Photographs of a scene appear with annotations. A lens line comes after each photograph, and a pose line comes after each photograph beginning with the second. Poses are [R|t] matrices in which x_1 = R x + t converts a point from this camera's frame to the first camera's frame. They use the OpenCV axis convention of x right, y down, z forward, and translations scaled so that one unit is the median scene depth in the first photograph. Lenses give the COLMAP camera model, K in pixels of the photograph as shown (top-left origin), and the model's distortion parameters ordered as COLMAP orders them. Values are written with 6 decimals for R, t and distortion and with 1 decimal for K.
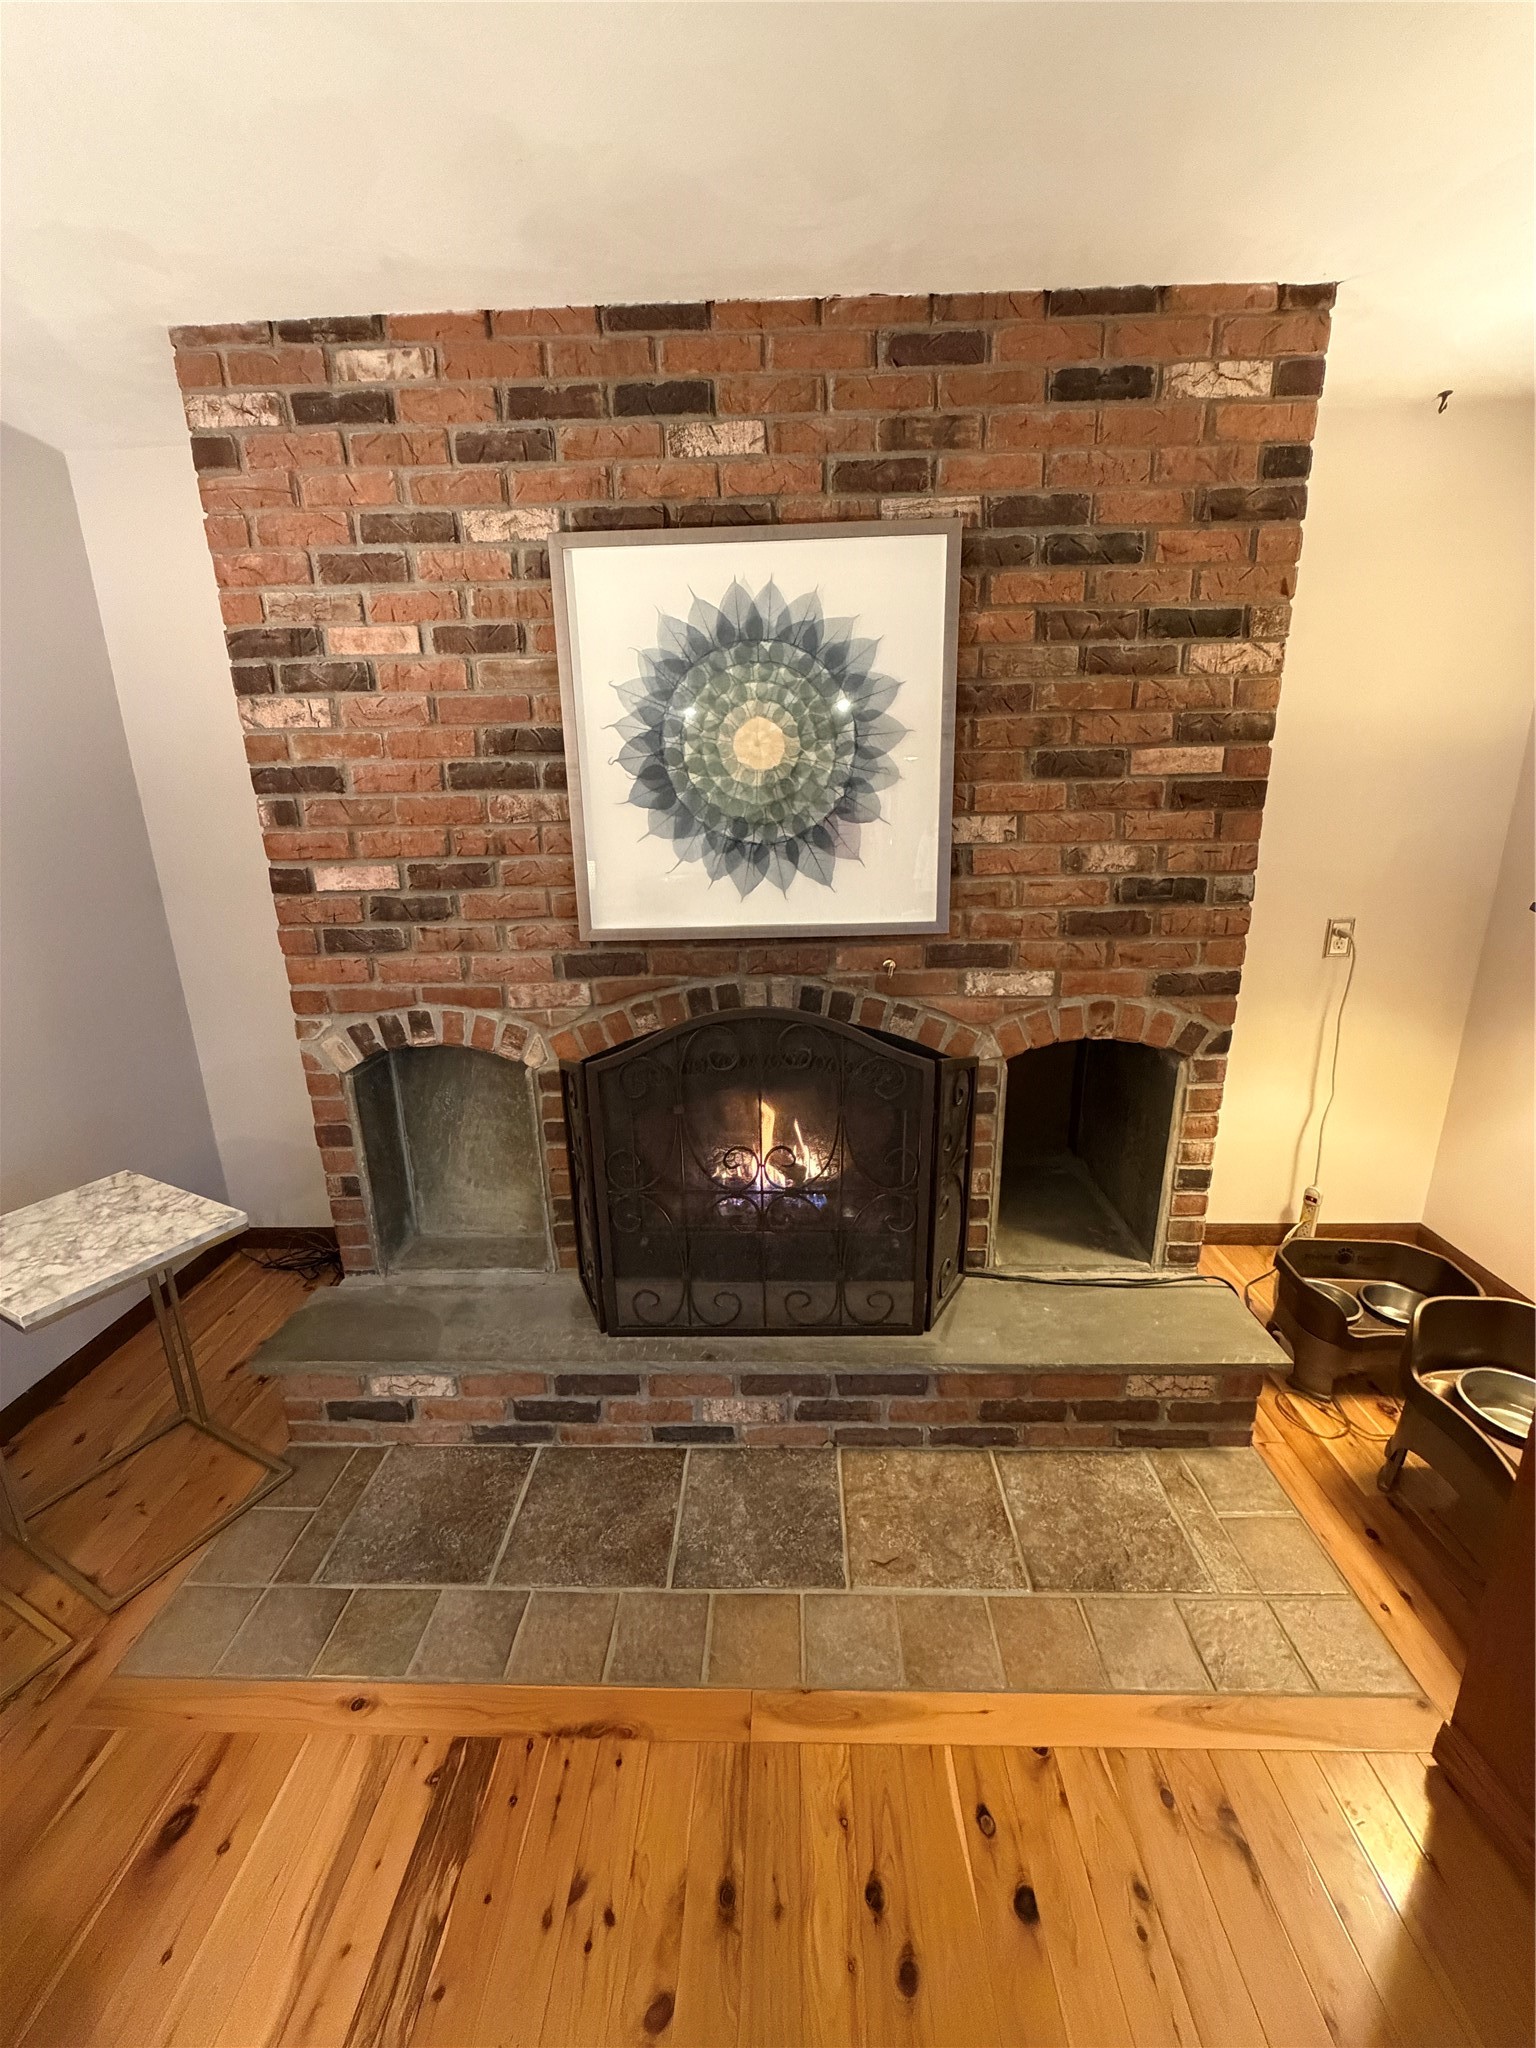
lens RADIAL K [[830.5, 0, 768.0], [0, 830.5, 1024.0], [0, 0, 1]] dist [-0.000836, 0.000202]
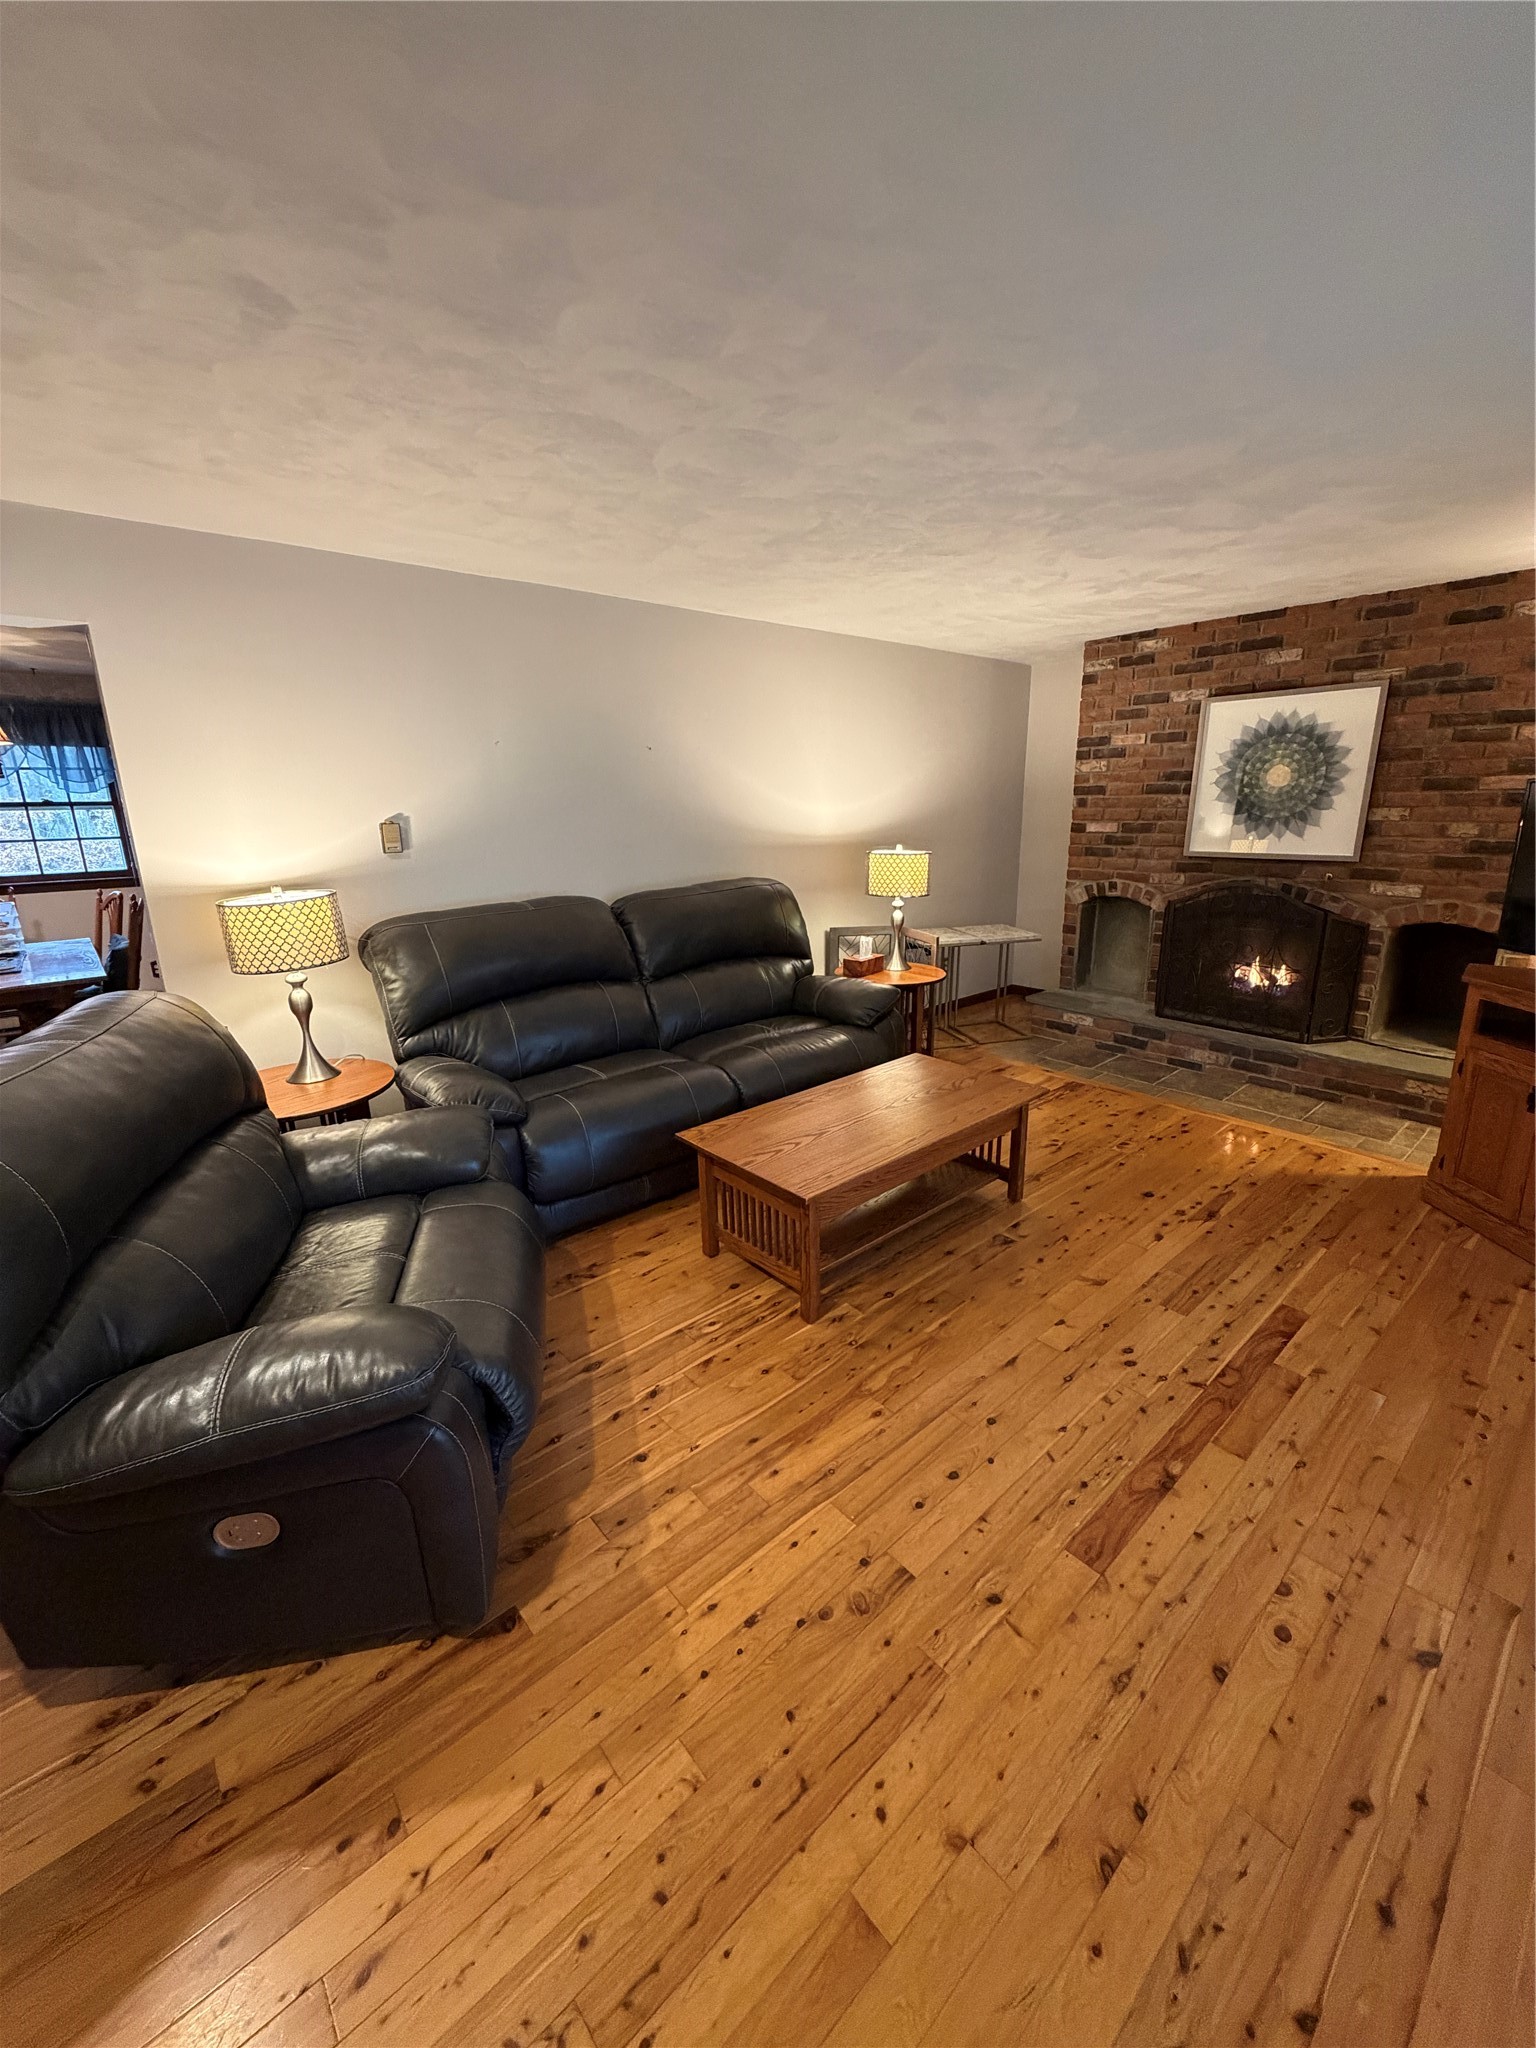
lens RADIAL K [[830.5, 0, 768.0], [0, 830.5, 1024.0], [0, 0, 1]] dist [-0.000836, 0.000202]
pose [[0.684628, 0.200206, -0.700858, 0.786983], [-0.195957, 0.976694, 0.087581, 0.430096], [0.702058, 0.077377, 0.707904, -1.636267]]
